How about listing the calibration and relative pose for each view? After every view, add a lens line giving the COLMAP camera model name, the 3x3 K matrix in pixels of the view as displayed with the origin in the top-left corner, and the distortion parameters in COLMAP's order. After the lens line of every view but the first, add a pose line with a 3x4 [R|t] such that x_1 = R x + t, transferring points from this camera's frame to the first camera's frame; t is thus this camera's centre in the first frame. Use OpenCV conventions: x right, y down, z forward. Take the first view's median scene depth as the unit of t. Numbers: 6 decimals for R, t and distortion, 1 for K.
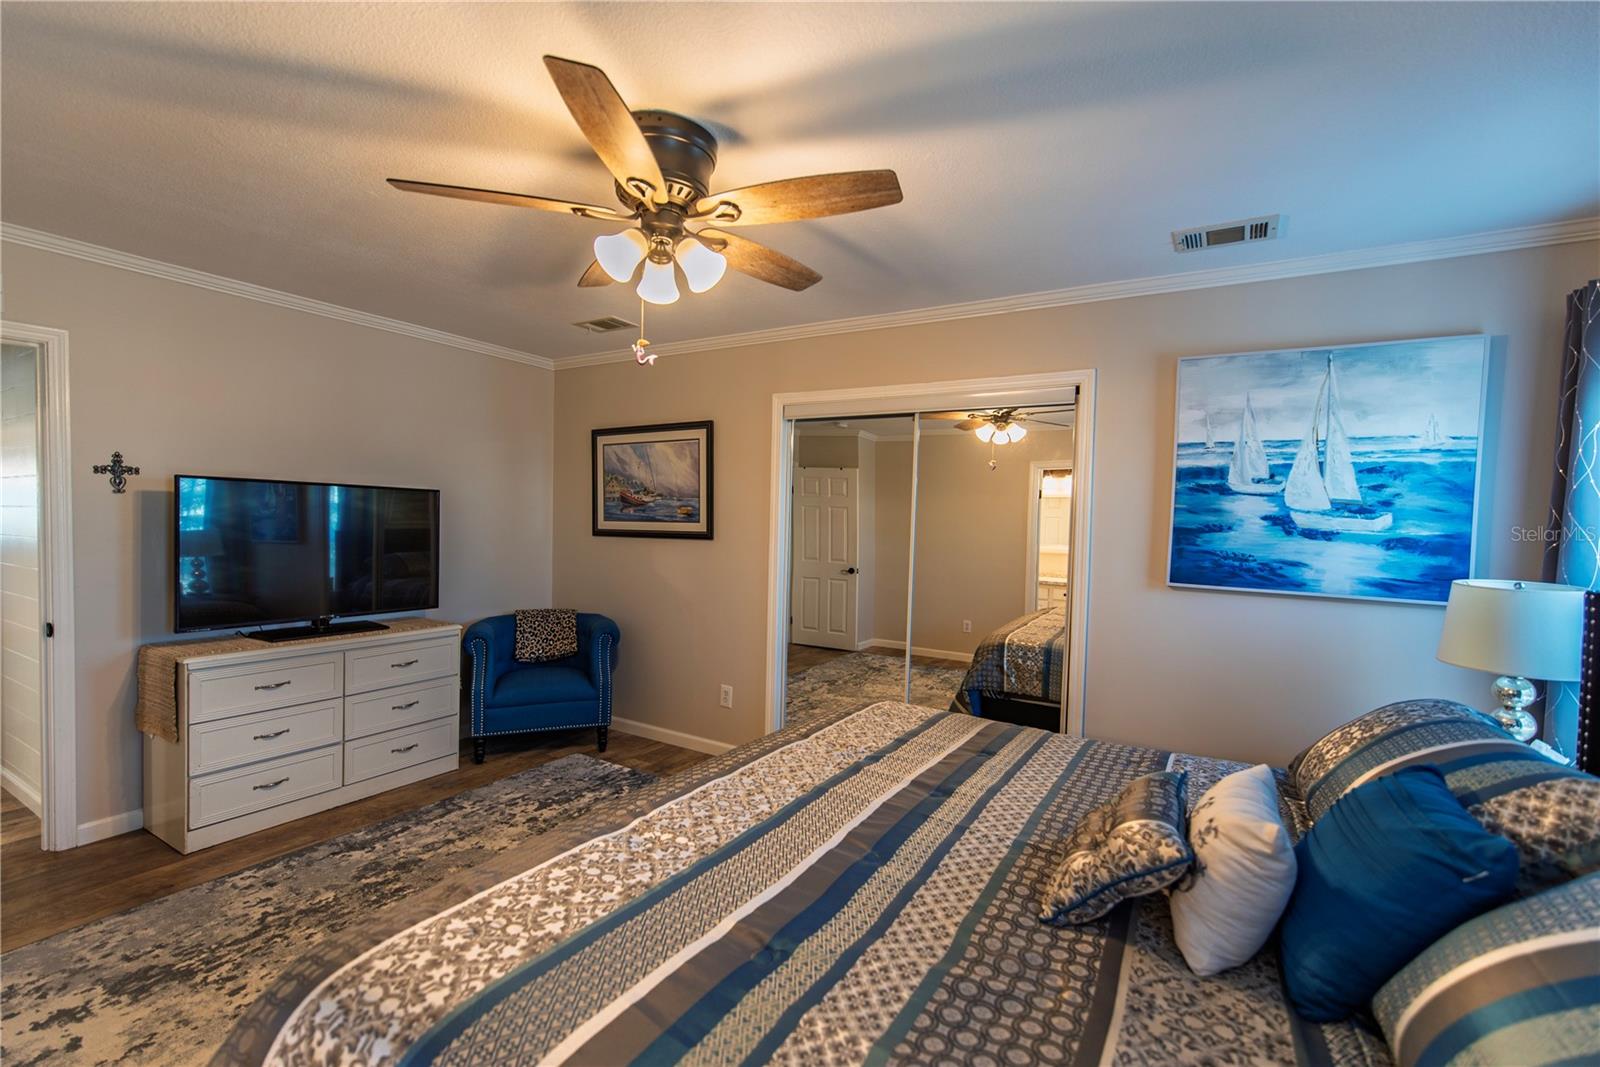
lens RADIAL K [[687.9, 0, 799.5], [0, 687.9, 535.7], [0, 0, 1]] dist [-0.000314, -0.000641]
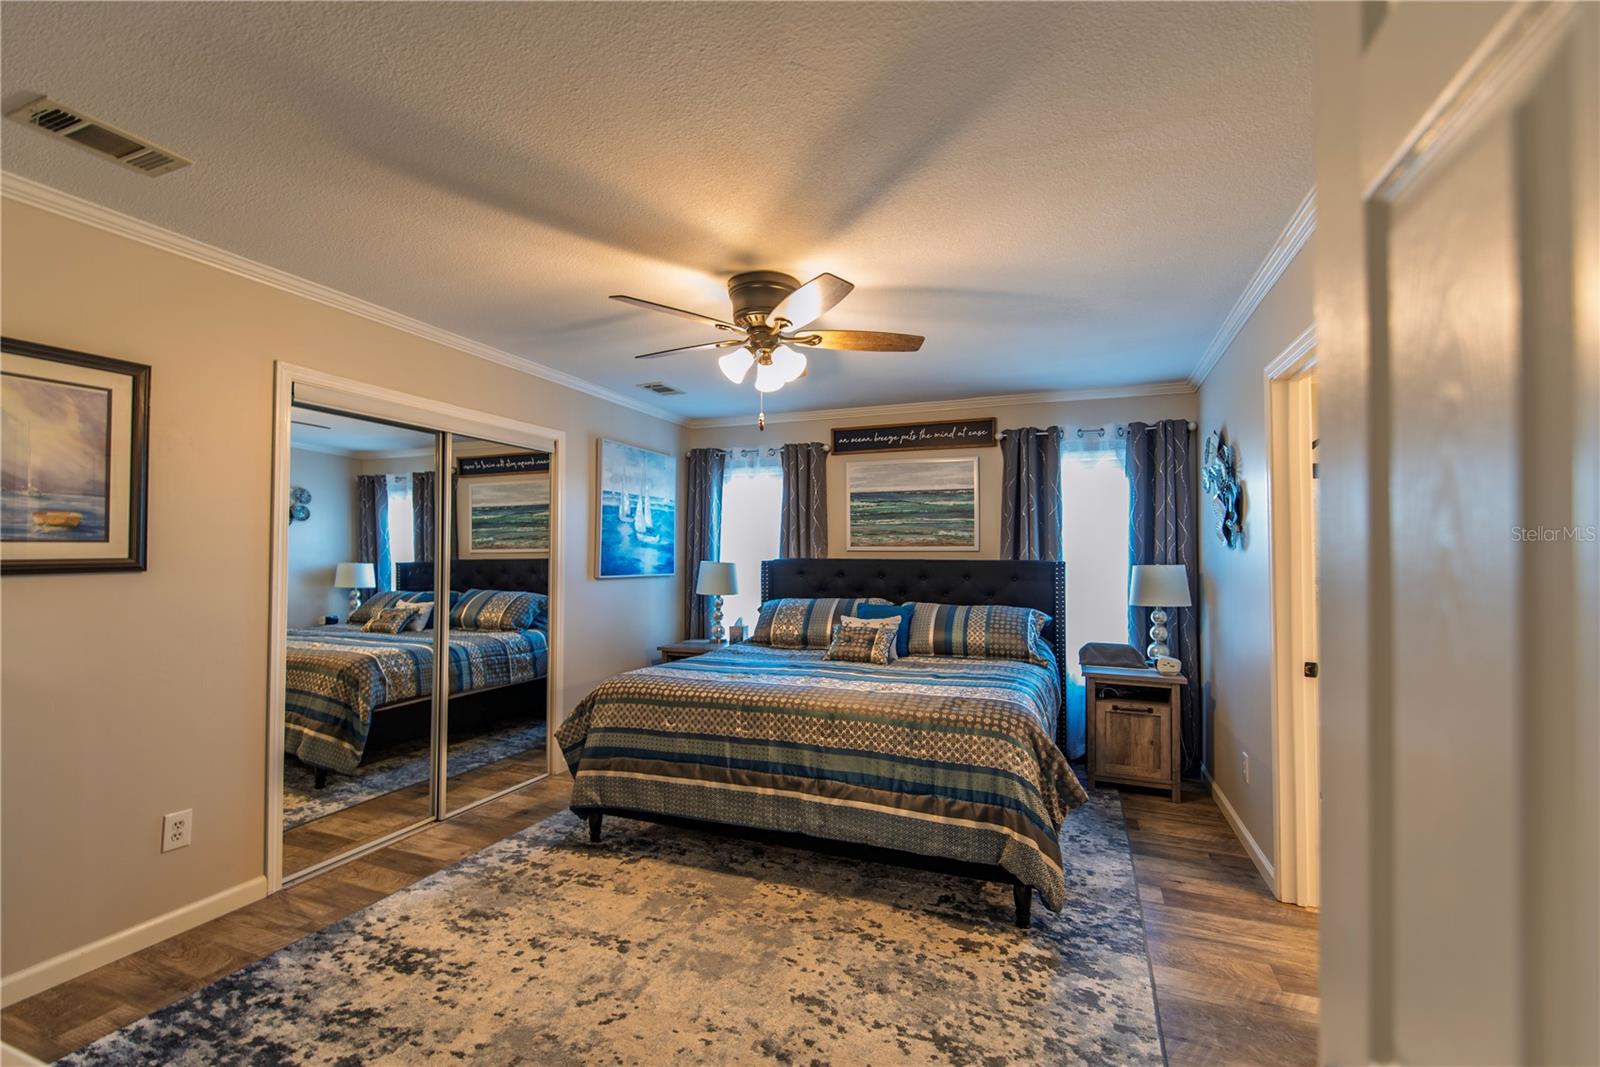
lens RADIAL K [[687.9, 0, 799.5], [0, 687.9, 535.7], [0, 0, 1]] dist [-0.000314, -0.000641]
pose [[-0.165971, -0.001070, 0.986130, -1.186507], [0.017020, 0.999847, 0.003950, -0.025807], [-0.985984, 0.017440, -0.165927, 0.839257]]
